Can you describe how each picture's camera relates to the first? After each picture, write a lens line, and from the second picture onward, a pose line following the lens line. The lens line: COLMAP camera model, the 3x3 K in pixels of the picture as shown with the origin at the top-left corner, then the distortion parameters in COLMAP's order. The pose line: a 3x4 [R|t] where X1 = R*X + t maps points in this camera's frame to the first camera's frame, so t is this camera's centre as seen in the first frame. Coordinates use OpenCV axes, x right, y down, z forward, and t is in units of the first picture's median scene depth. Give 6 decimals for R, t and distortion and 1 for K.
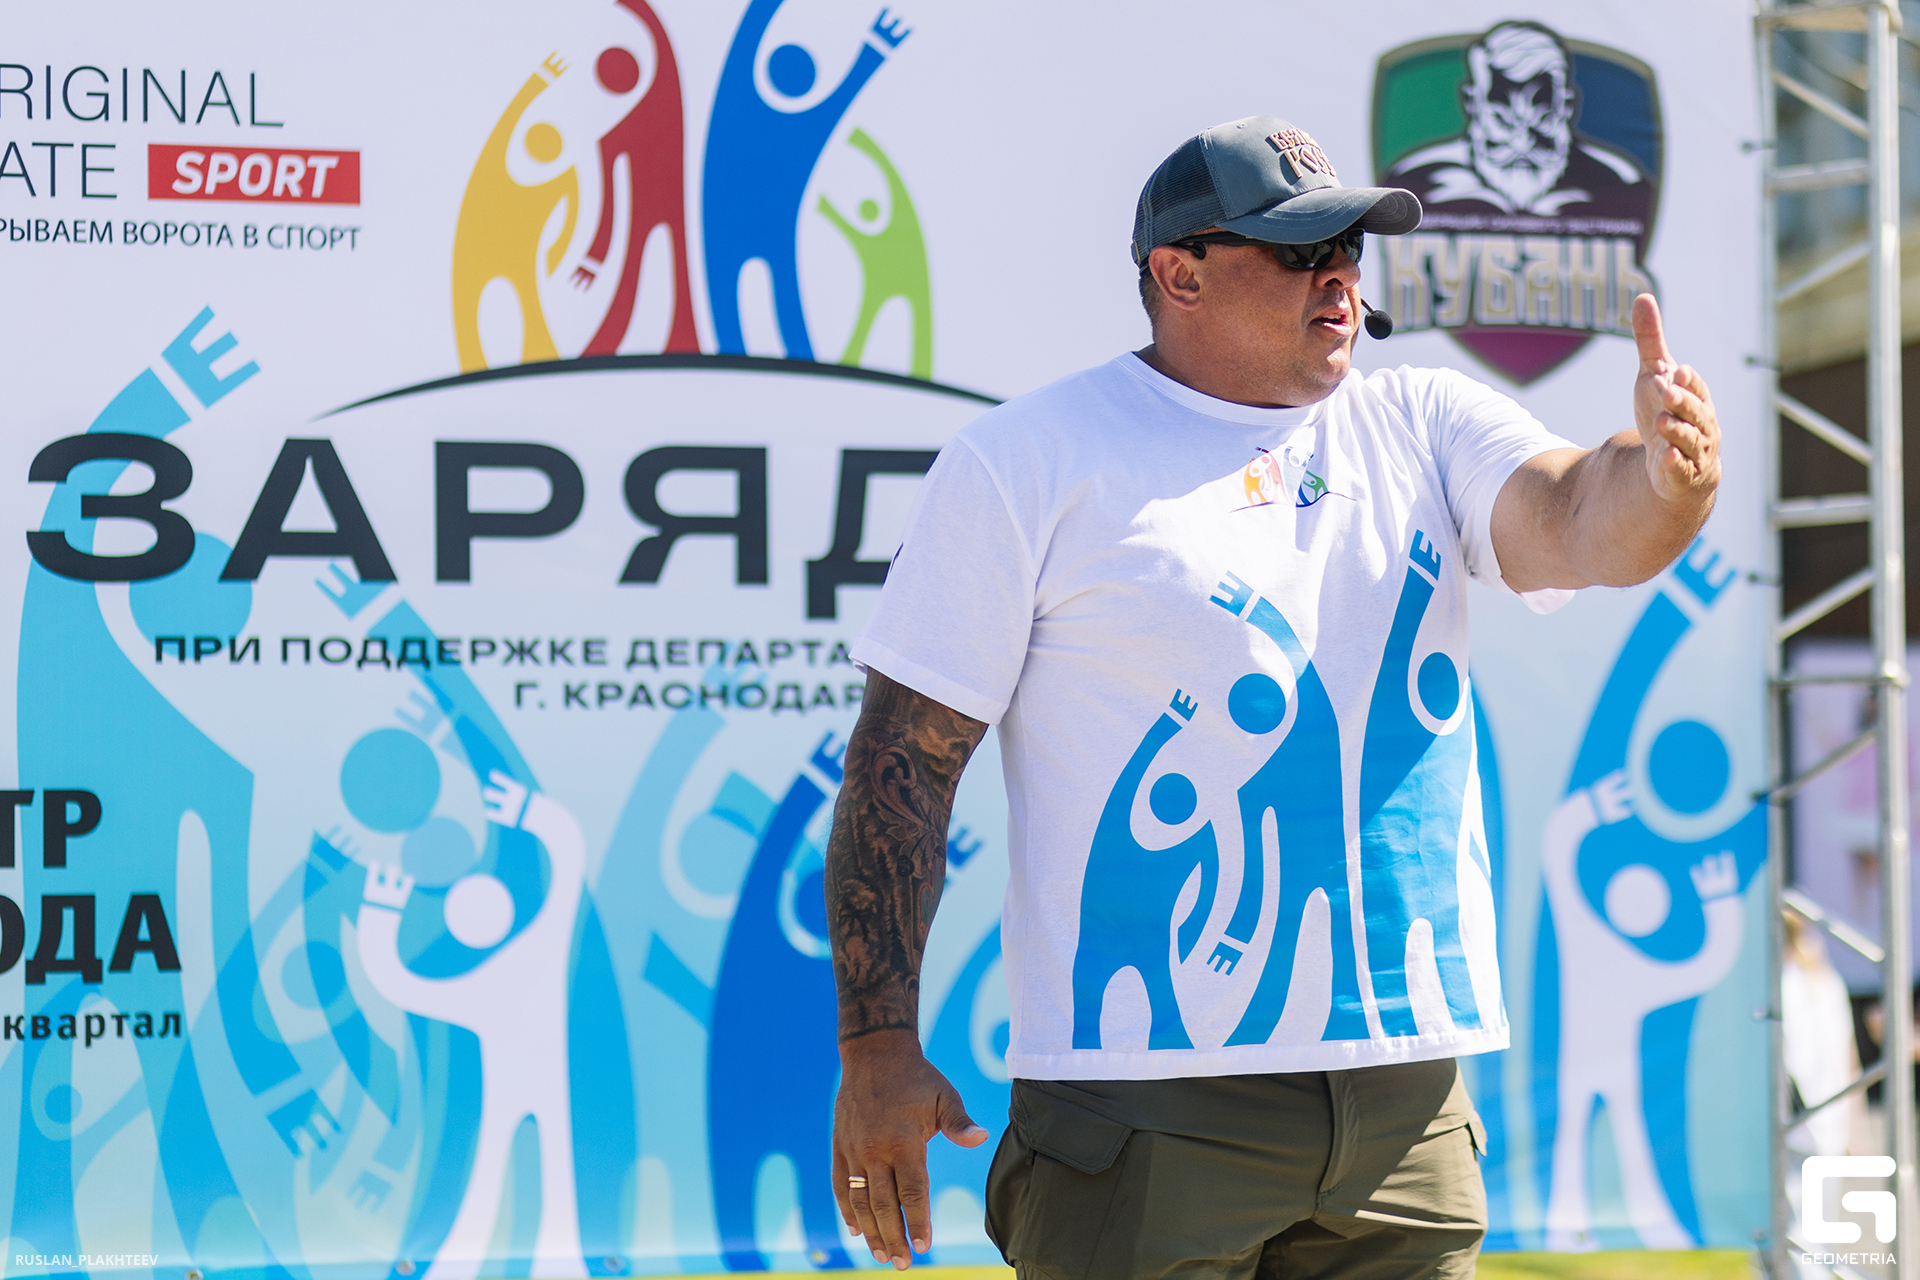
lens RADIAL K [[4876.0, 0, 964.6], [0, 4876.0, 628.6], [0, 0, 1]] dist [0.118106, 0.000000]
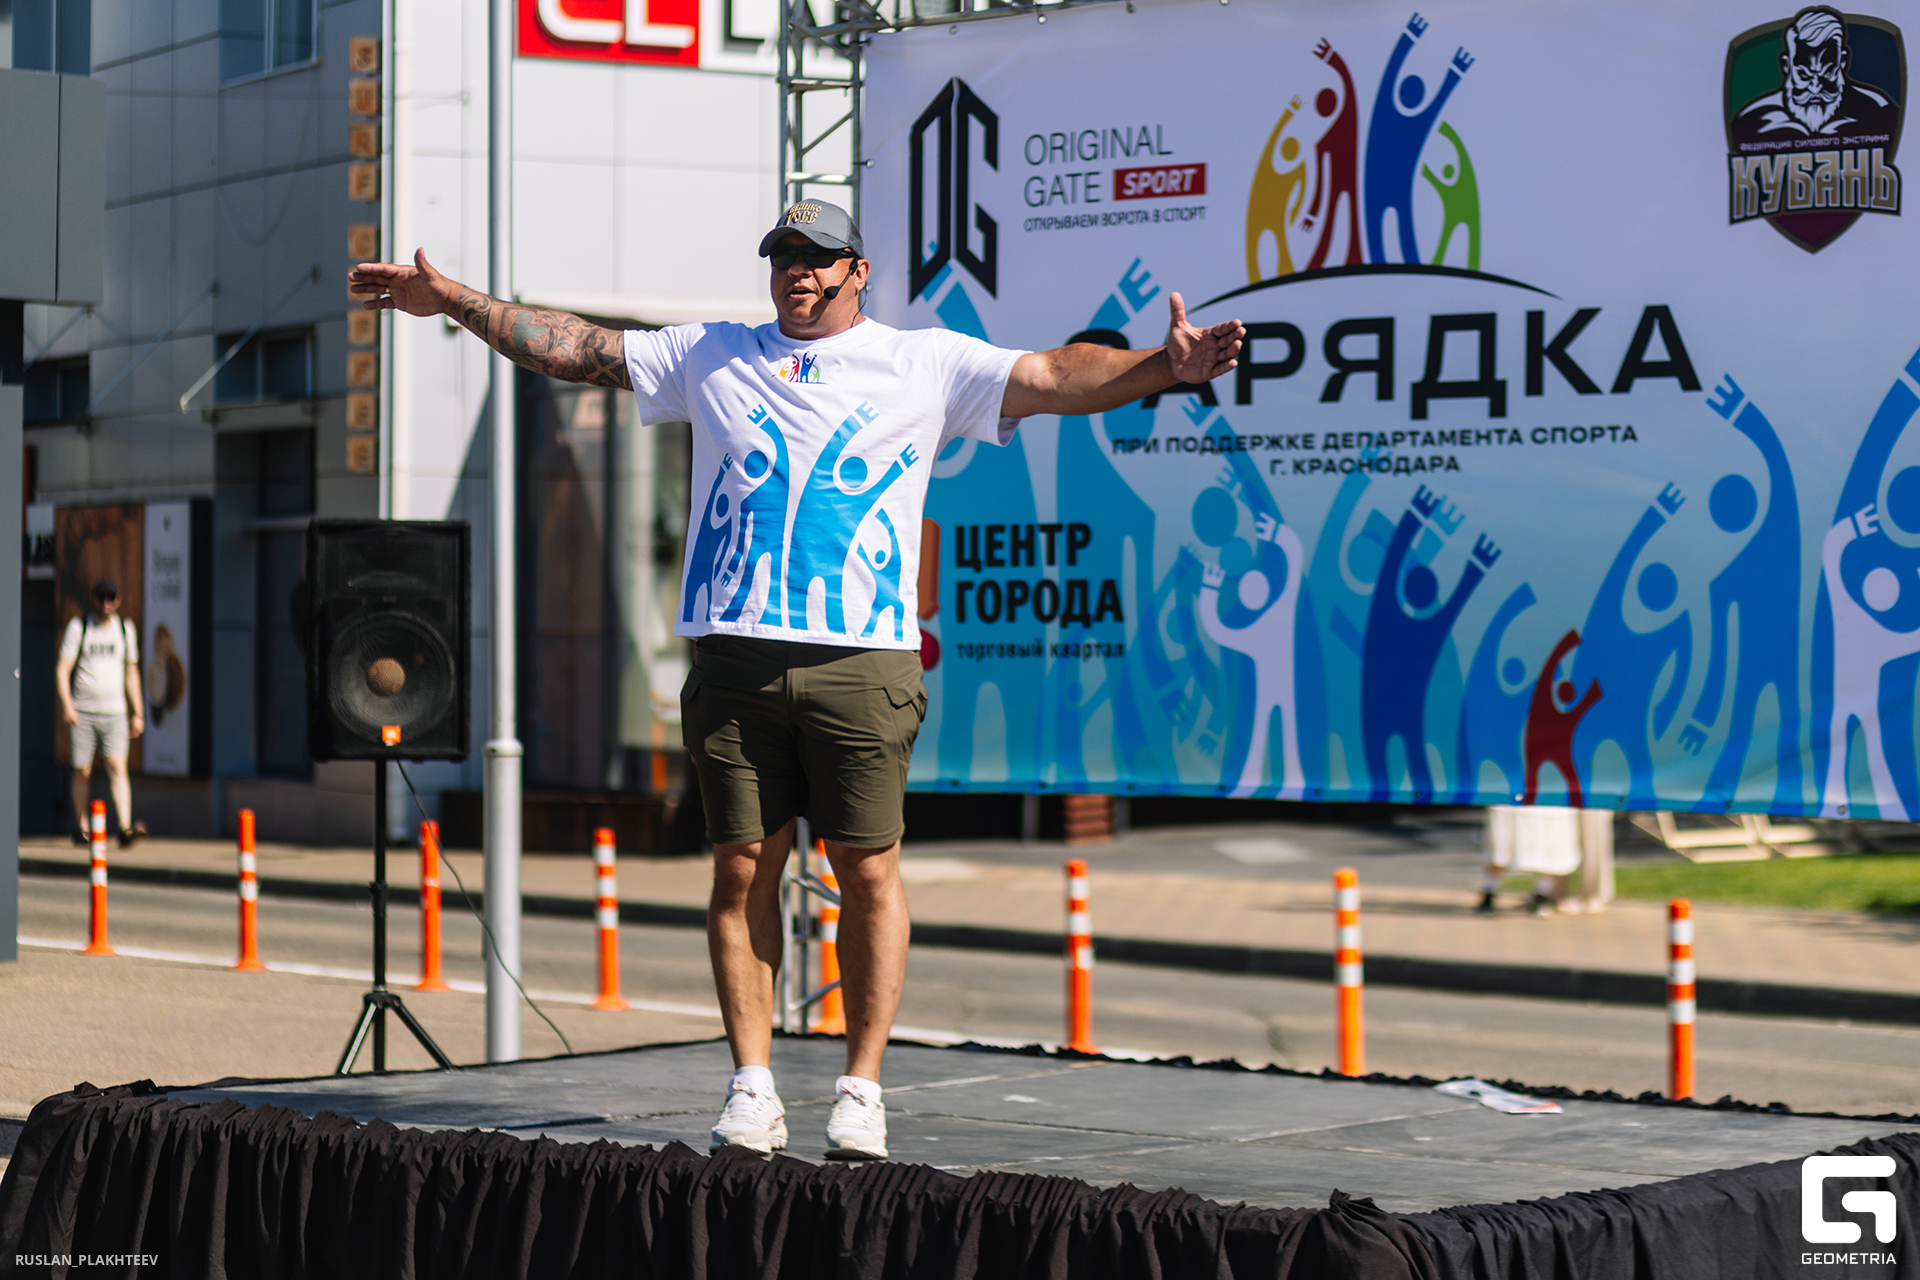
lens RADIAL K [[4876.0, 0, 957.8], [0, 4876.0, 647.6], [0, 0, 1]] dist [0.118106, 0.000000]
pose [[0.573902, 0.009363, -0.818870, 1.268127], [0.021887, 0.999402, 0.026767, 0.028637], [0.818631, -0.033284, 0.573354, -0.098338]]
